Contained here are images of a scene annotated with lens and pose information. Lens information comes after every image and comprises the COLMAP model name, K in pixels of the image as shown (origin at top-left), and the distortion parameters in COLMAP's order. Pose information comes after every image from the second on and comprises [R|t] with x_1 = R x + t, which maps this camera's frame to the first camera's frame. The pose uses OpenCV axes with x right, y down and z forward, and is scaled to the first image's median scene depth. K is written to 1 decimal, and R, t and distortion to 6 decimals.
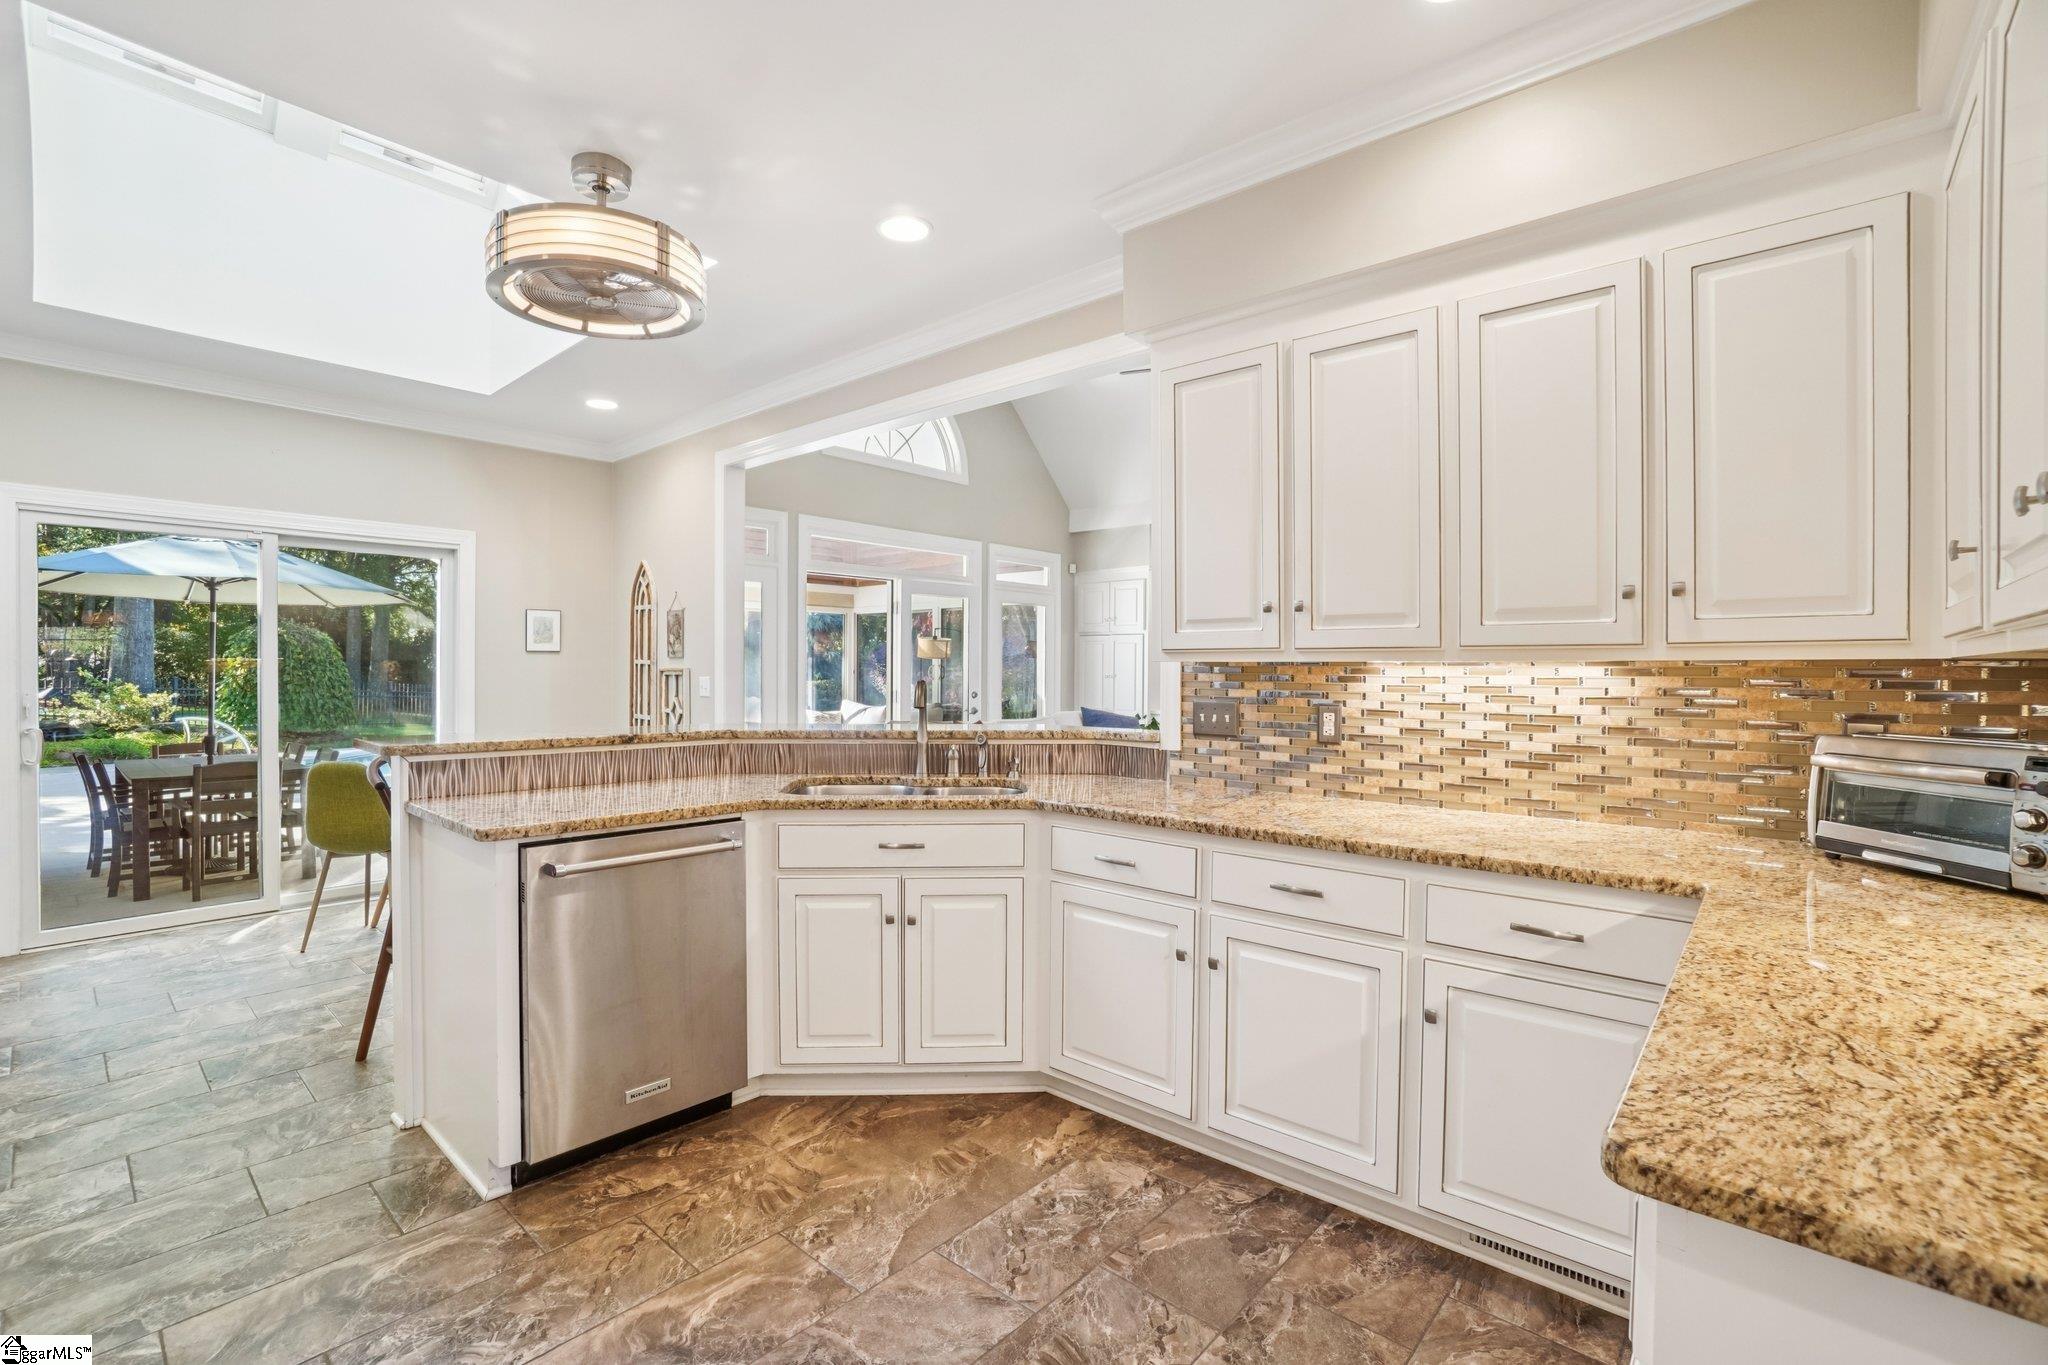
lens RADIAL K [[886.8, 0, 1019.3], [0, 886.8, 684.6], [0, 0, 1]] dist [-0.030498, 0.000474]
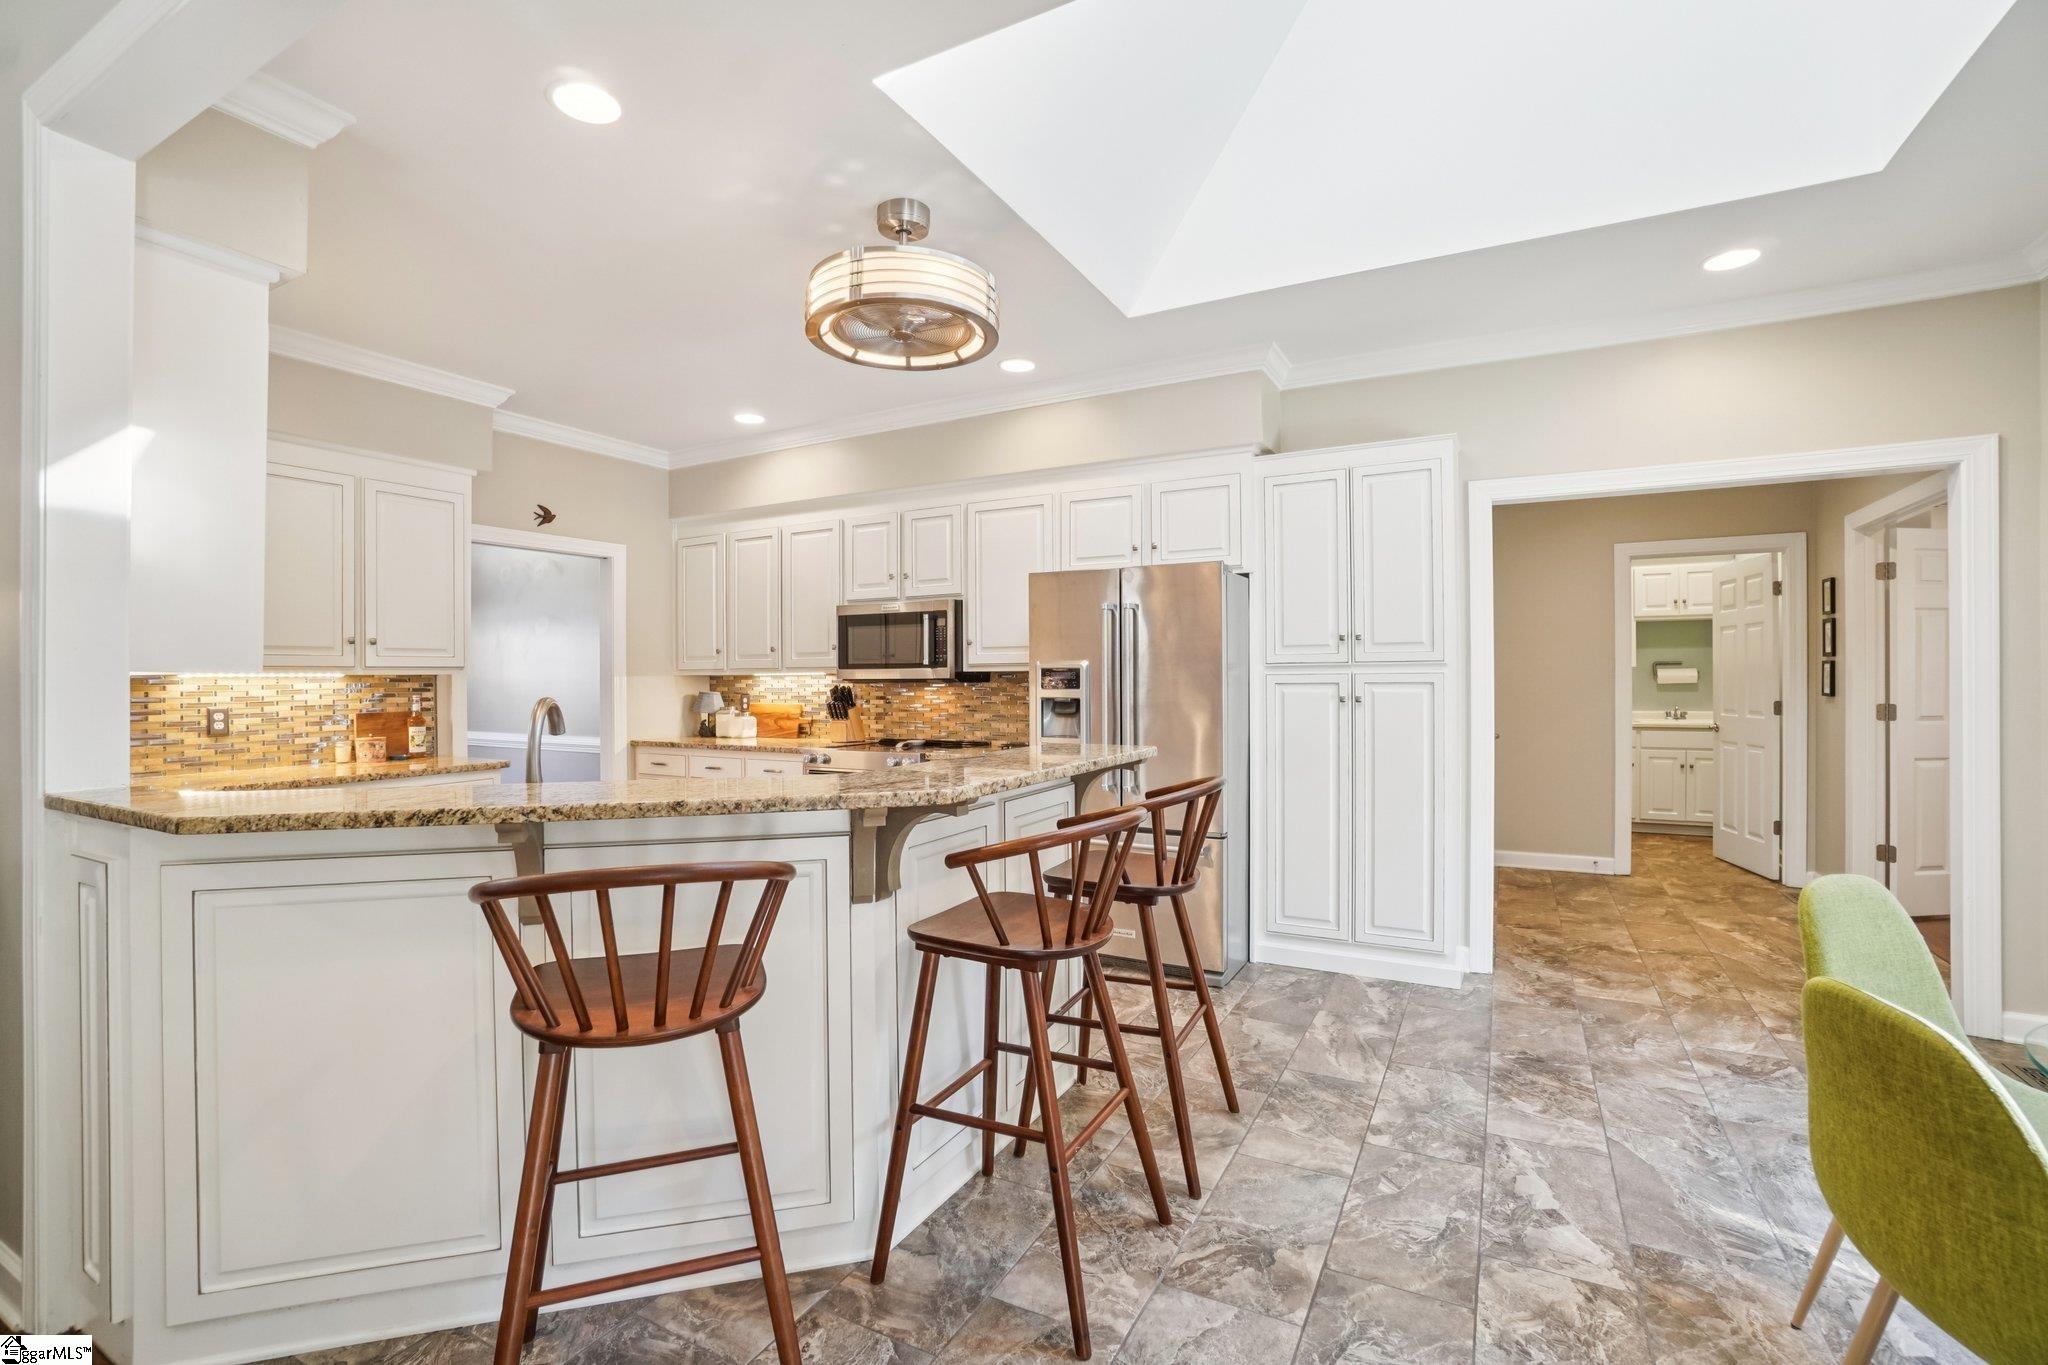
lens RADIAL K [[886.8, 0, 1028.0], [0, 886.8, 684.2], [0, 0, 1]] dist [-0.030498, 0.000474]
pose [[-0.976497, 0.001844, -0.215525, -0.349077], [-0.000069, 0.999961, 0.008870, -0.024060], [0.215533, 0.008677, -0.976458, 1.855459]]
